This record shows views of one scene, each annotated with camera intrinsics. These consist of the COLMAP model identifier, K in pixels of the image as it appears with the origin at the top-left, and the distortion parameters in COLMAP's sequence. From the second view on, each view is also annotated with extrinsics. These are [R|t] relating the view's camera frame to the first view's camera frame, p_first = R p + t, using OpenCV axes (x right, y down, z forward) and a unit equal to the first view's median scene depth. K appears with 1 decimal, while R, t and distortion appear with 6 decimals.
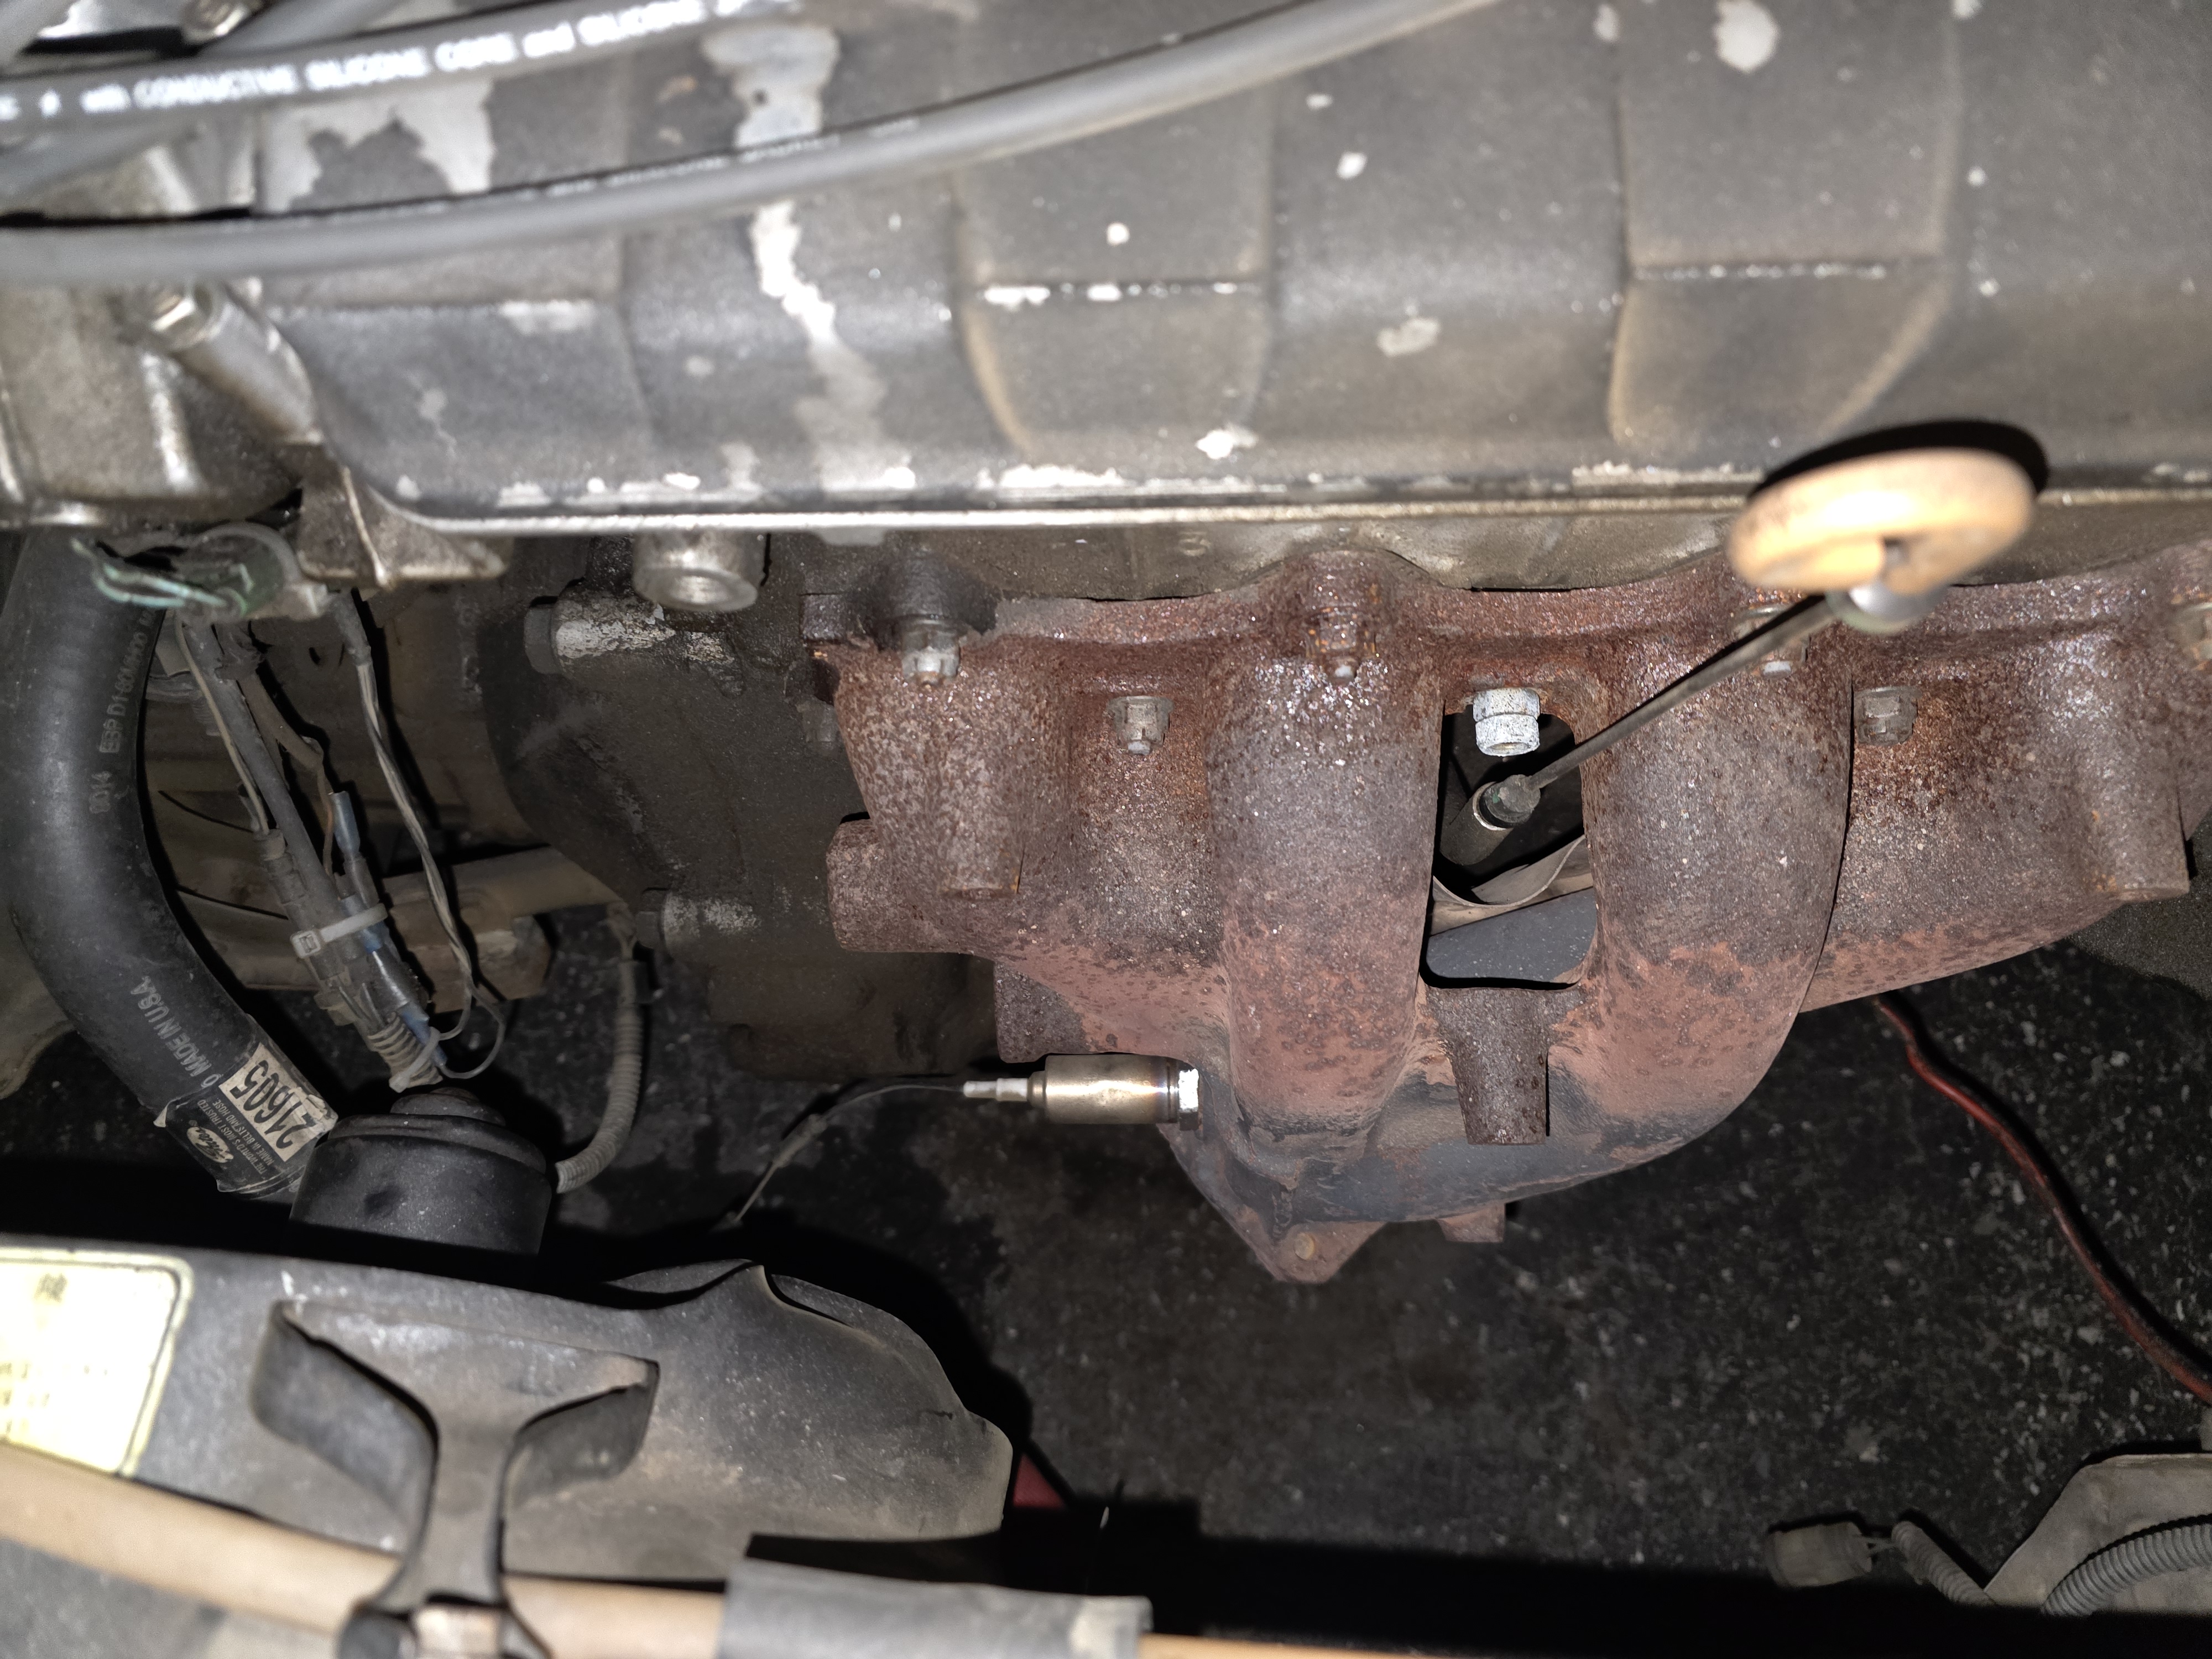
lens RADIAL K [[1526.9, 0, 1101.0], [0, 1526.9, 815.1], [0, 0, 1]] dist [0.044270, -0.048342]
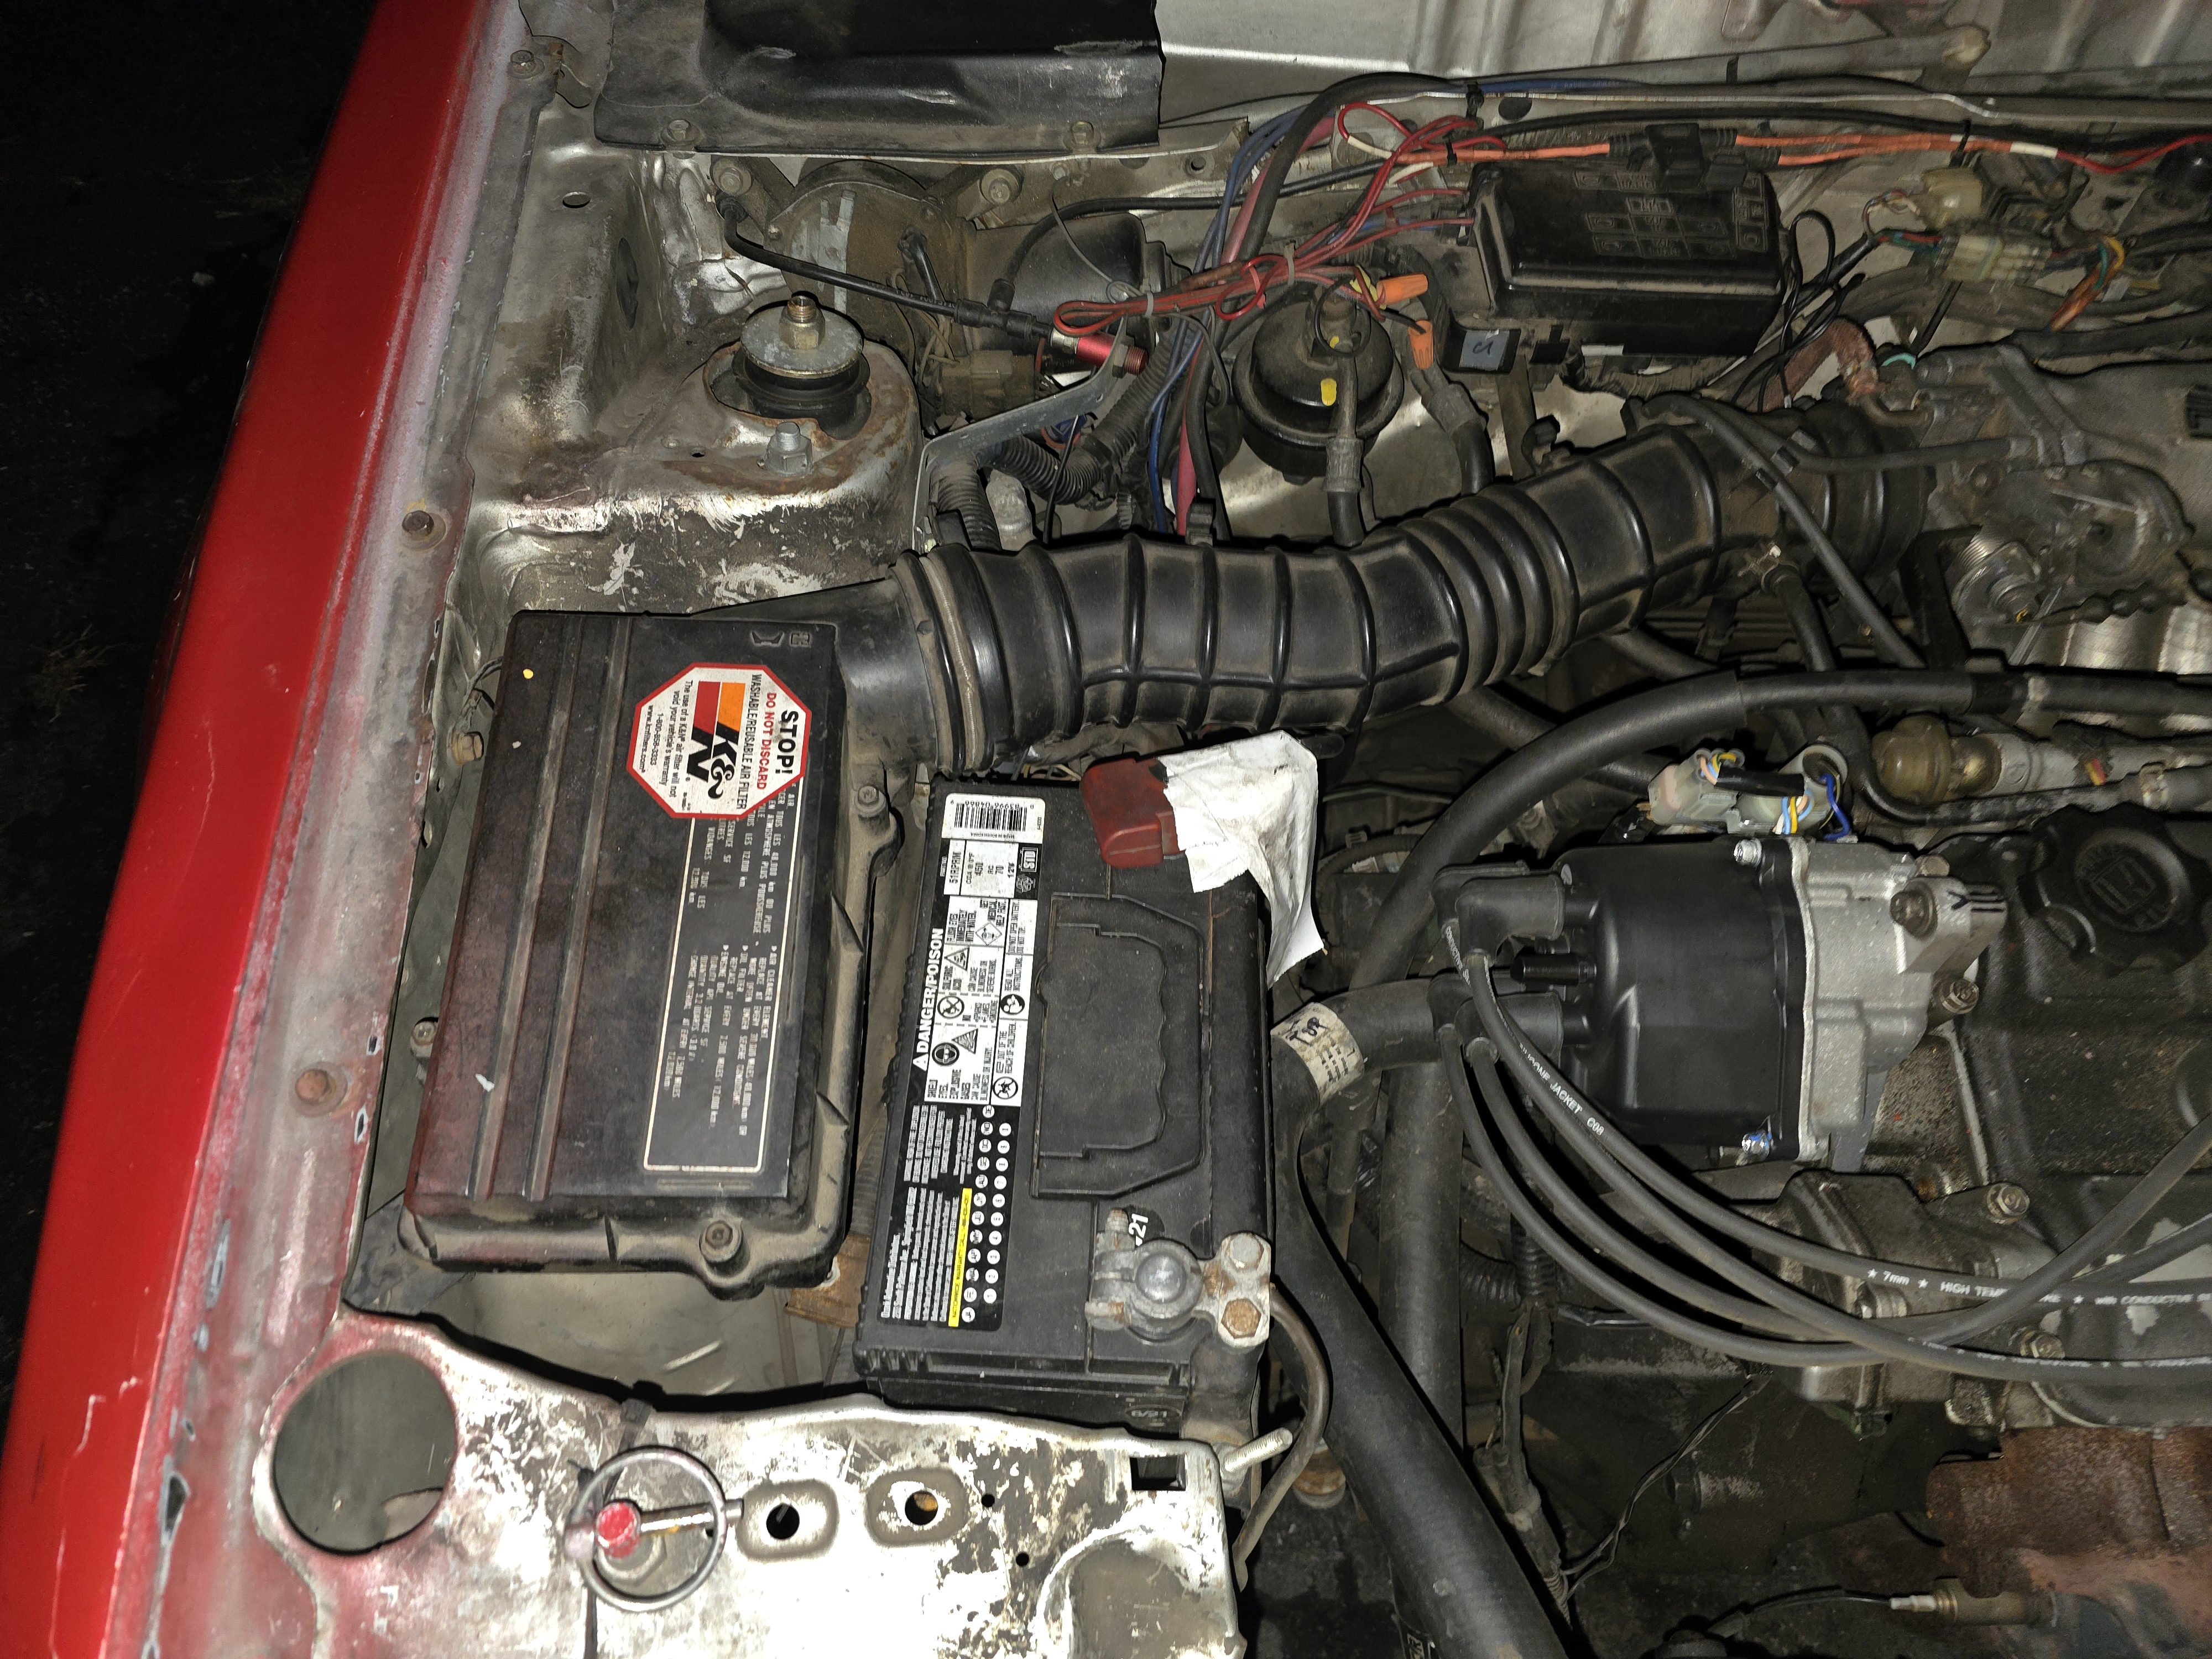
lens RADIAL K [[1544.7, 0, 1112.9], [0, 1544.7, 817.8], [0, 0, 1]] dist [0.050166, -0.043624]
pose [[0.994727, 0.019447, 0.100696, -1.073072], [-0.003363, 0.987514, -0.157494, -0.359337], [-0.102502, 0.156325, 0.982373, -0.608059]]
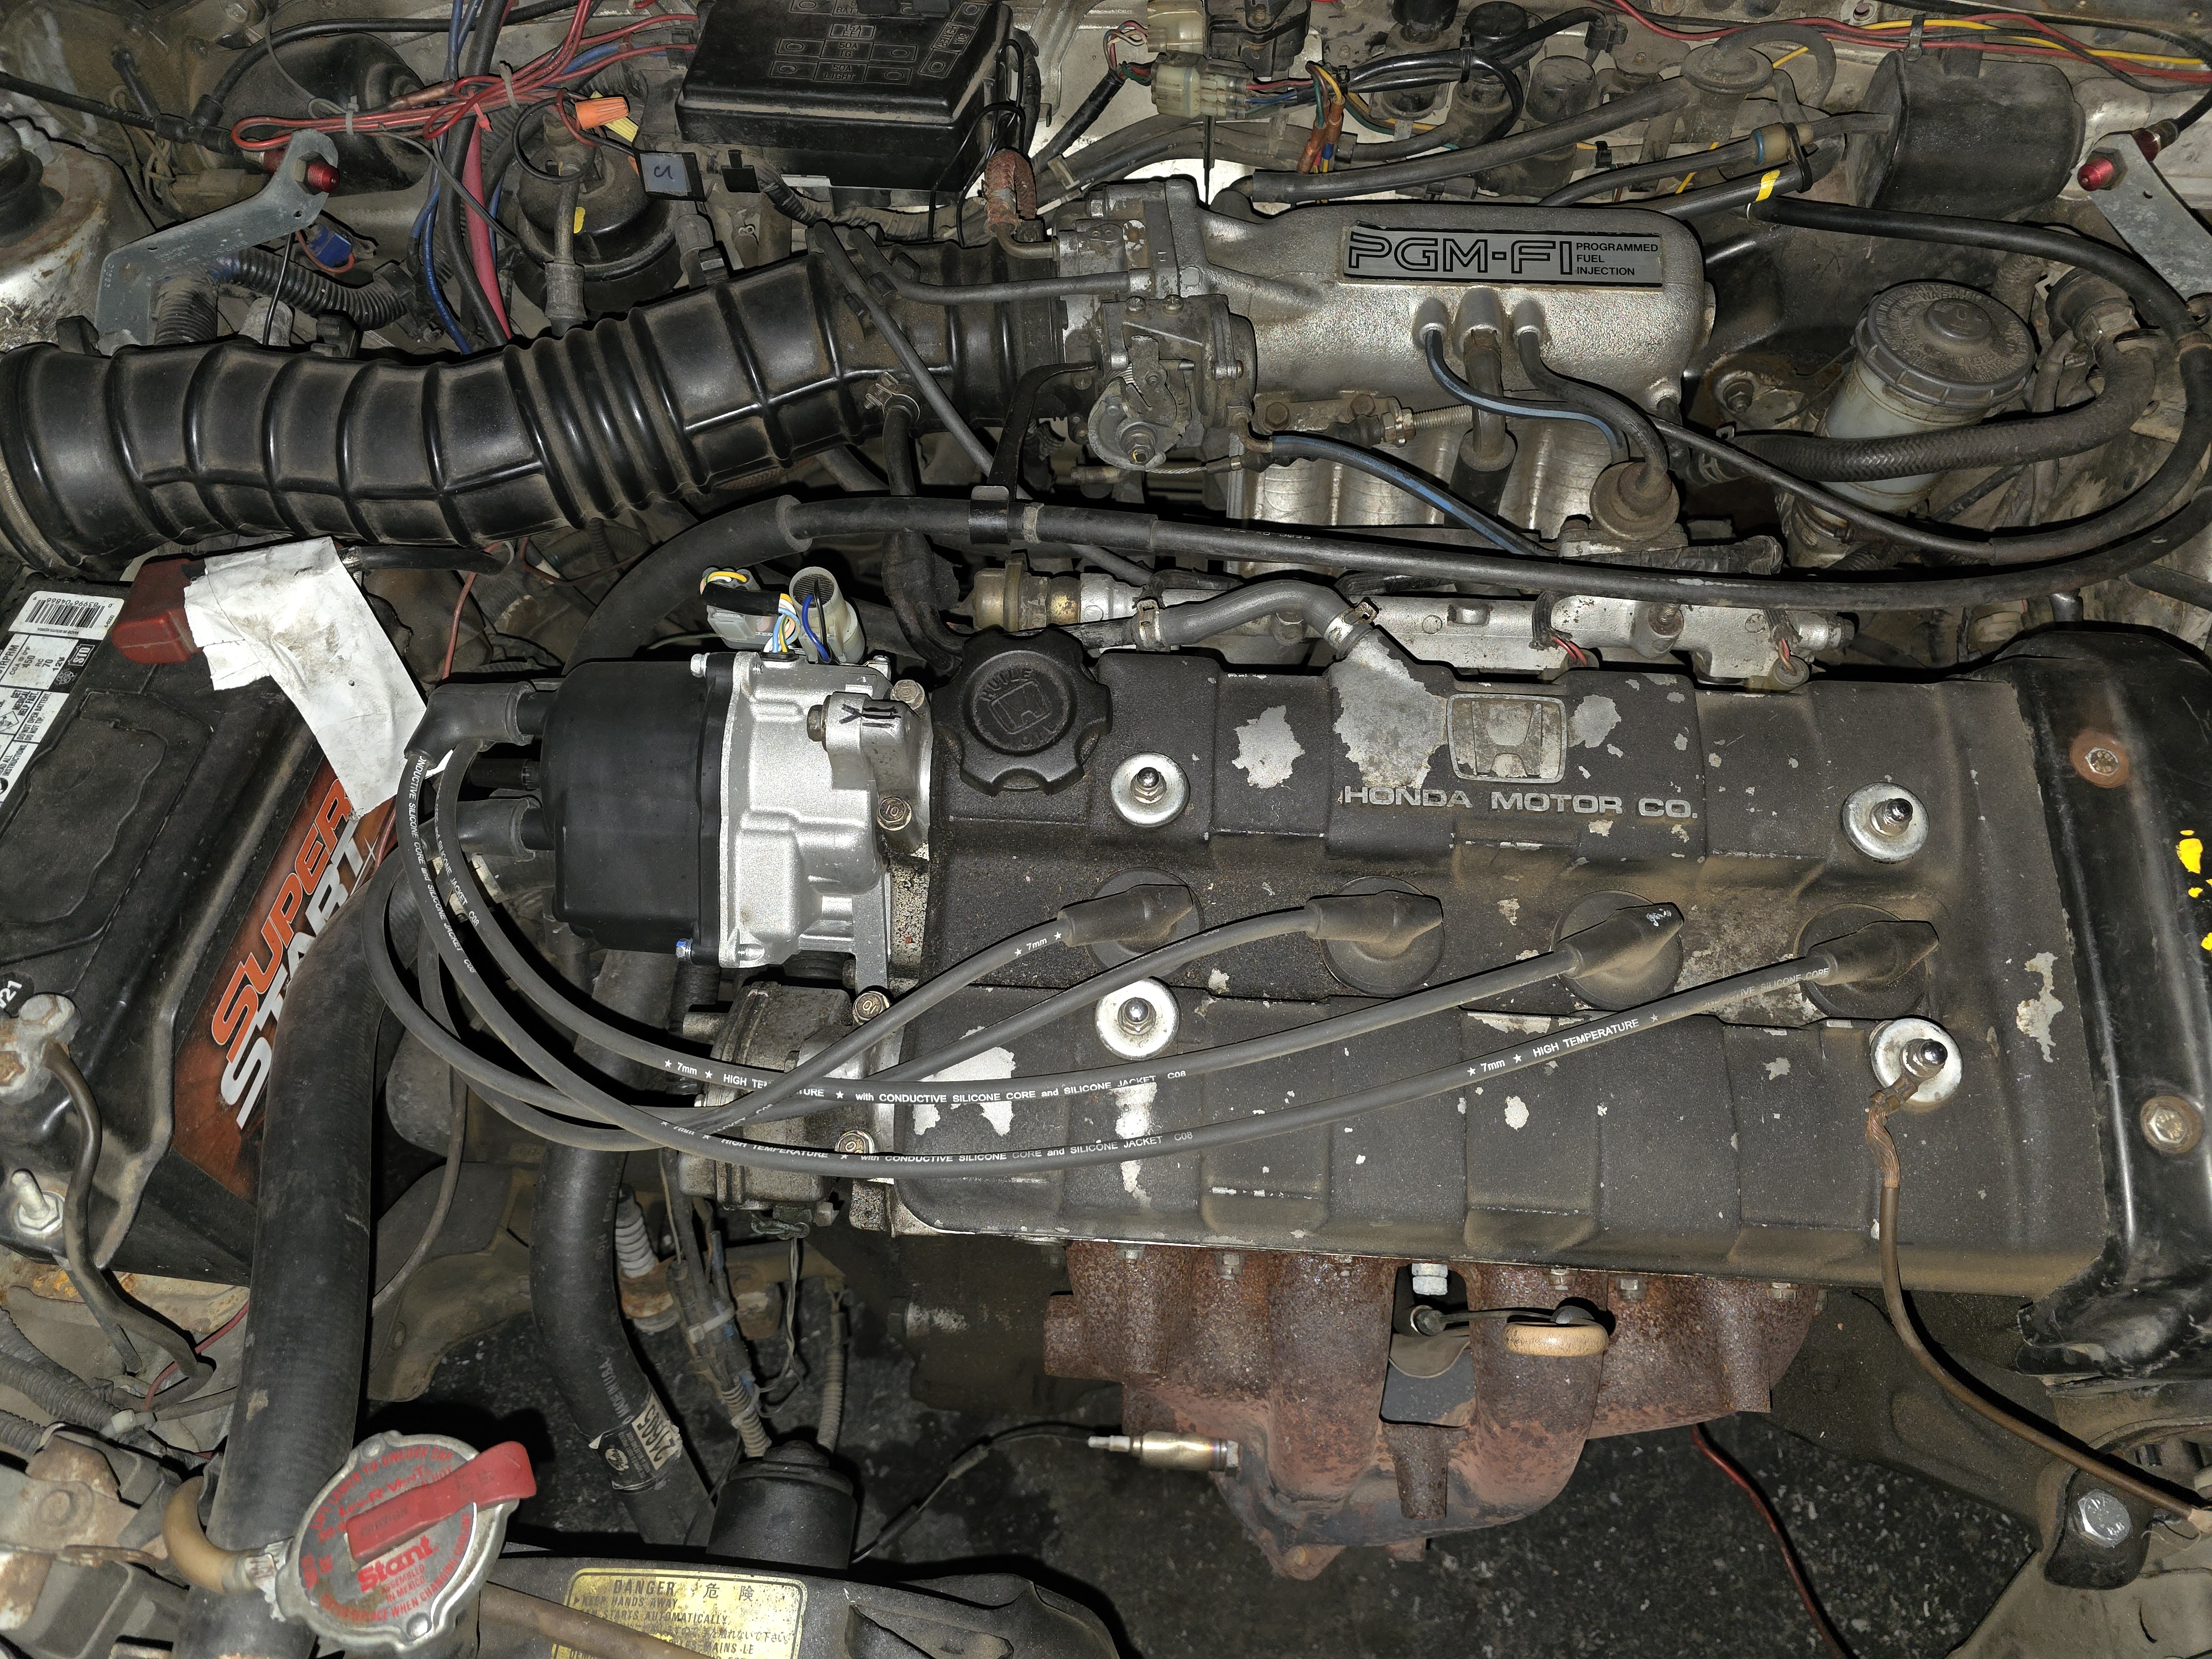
lens RADIAL K [[1544.7, 0, 1112.9], [0, 1544.7, 817.8], [0, 0, 1]] dist [0.050166, -0.043624]
pose [[0.997987, 0.056974, 0.027860, -0.148766], [-0.053563, 0.992403, -0.110757, -0.287132], [-0.033959, 0.109042, 0.993457, -0.676347]]
